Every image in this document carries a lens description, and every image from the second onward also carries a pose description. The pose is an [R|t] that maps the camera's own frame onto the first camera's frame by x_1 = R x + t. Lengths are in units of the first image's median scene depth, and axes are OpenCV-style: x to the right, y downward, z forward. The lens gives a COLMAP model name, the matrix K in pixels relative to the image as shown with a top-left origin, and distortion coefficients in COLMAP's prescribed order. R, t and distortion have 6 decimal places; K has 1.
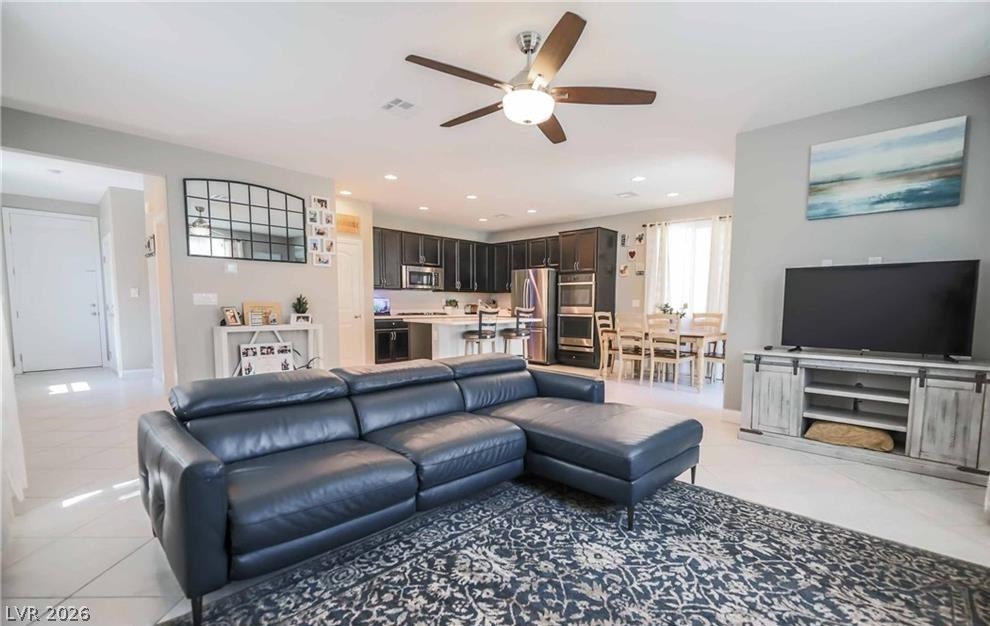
lens RADIAL K [[437.2, 0, 504.9], [0, 437.2, 344.2], [0, 0, 1]] dist [-0.000262, -0.003210]
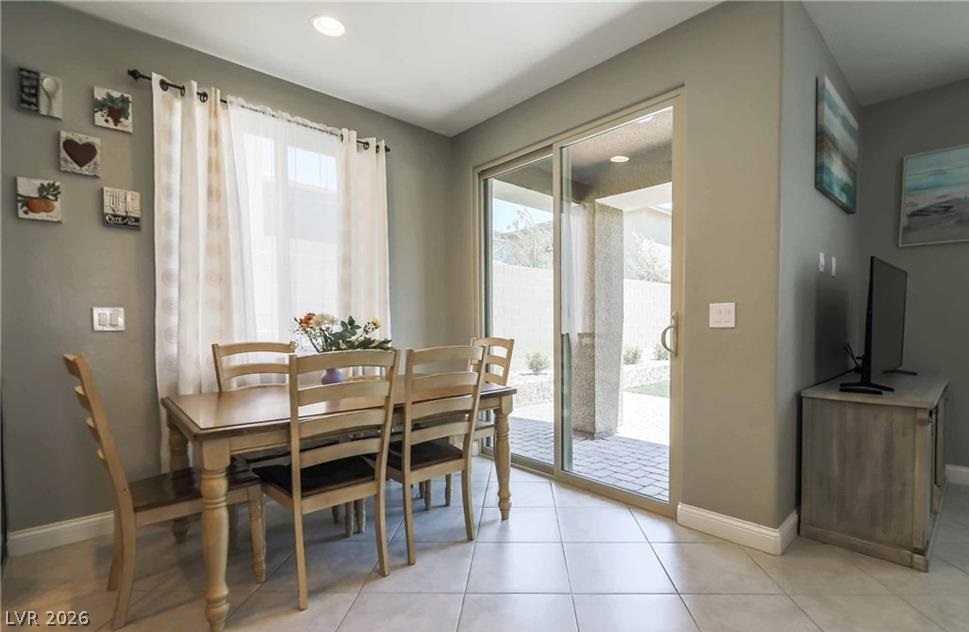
lens RADIAL K [[455.5, 0, 511.9], [0, 455.5, 340.3], [0, 0, 1]] dist [0.002429, -0.003674]
pose [[0.038972, -0.044930, 0.998230, -0.011306], [0.098838, 0.994263, 0.040893, -0.087380], [-0.994340, 0.097069, 0.043189, 0.973655]]
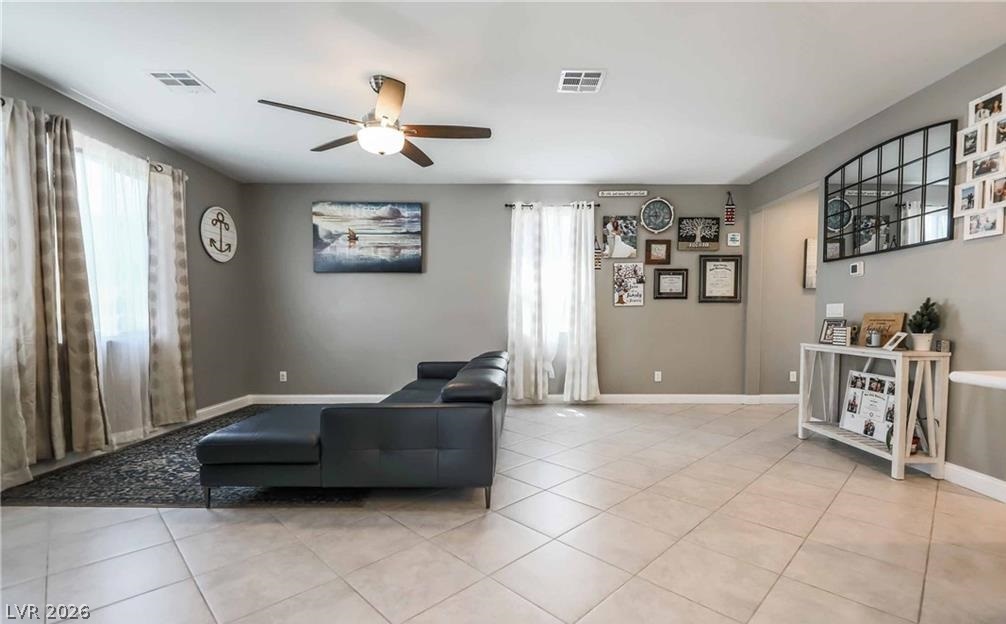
lens RADIAL K [[444.3, 0, 518.0], [0, 444.3, 337.8], [0, 0, 1]] dist [-0.000262, -0.003210]
pose [[-0.714982, 0.026547, -0.698638, 0.300913], [-0.069313, 0.991664, 0.108616, -0.087921], [0.695698, 0.126083, -0.707182, 1.027798]]
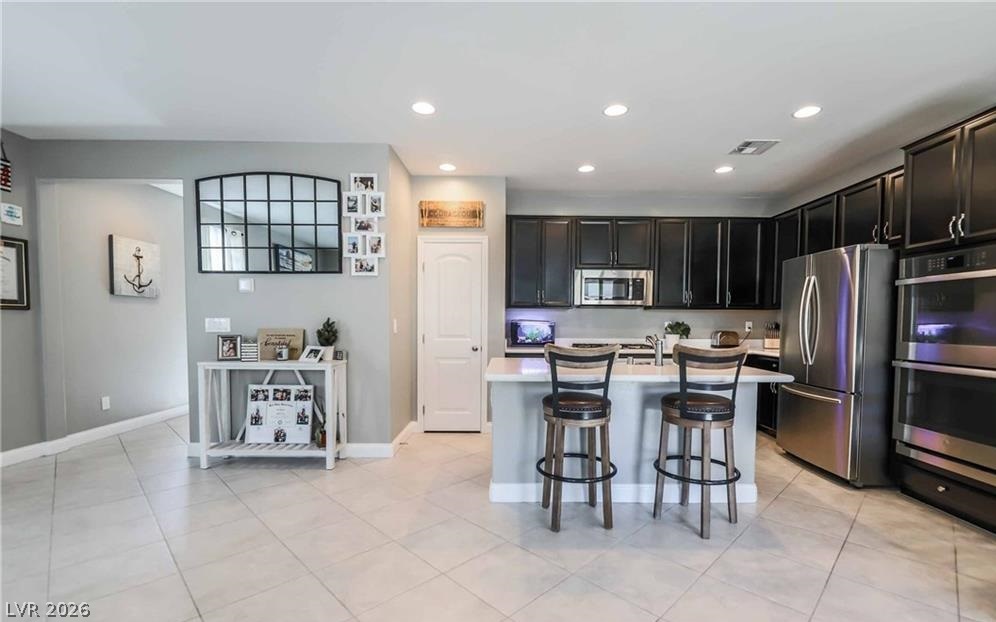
lens RADIAL K [[439.8, 0, 511.0], [0, 439.8, 340.2], [0, 0, 1]] dist [-0.000262, -0.003210]
pose [[0.696886, 0.027902, -0.716639, 0.234001], [-0.067687, 0.997341, -0.026990, -0.078101], [0.713981, 0.067316, 0.696922, 0.712930]]
